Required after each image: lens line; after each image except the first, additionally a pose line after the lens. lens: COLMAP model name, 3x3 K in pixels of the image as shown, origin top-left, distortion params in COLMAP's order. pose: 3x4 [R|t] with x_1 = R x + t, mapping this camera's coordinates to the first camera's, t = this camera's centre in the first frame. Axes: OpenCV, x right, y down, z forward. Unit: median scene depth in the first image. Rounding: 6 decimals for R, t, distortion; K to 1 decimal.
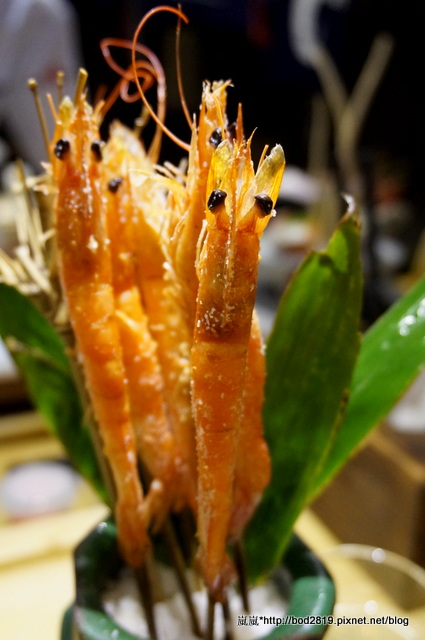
lens RADIAL K [[691.7, 0, 212.7], [0, 691.7, 319.9], [0, 0, 1]] dist [0.030367, 0.000000]
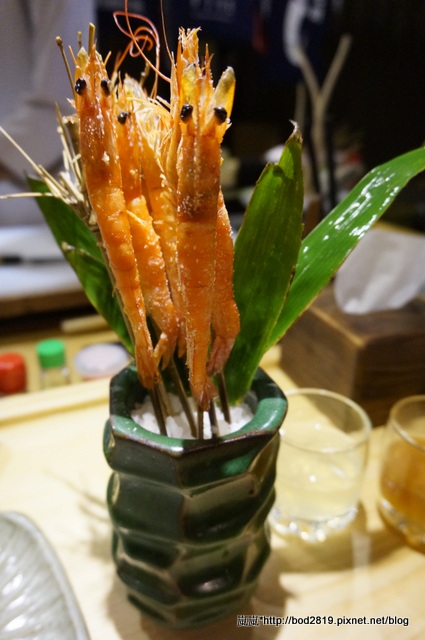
lens RADIAL K [[480.1, 0, 212.3], [0, 480.1, 320.2], [0, 0, 1]] dist [-0.007785, 0.009371]
pose [[0.998773, -0.012271, -0.047970, 0.073475], [0.017780, 0.993072, 0.116158, 0.094678], [0.046212, -0.116869, 0.992072, 0.011277]]
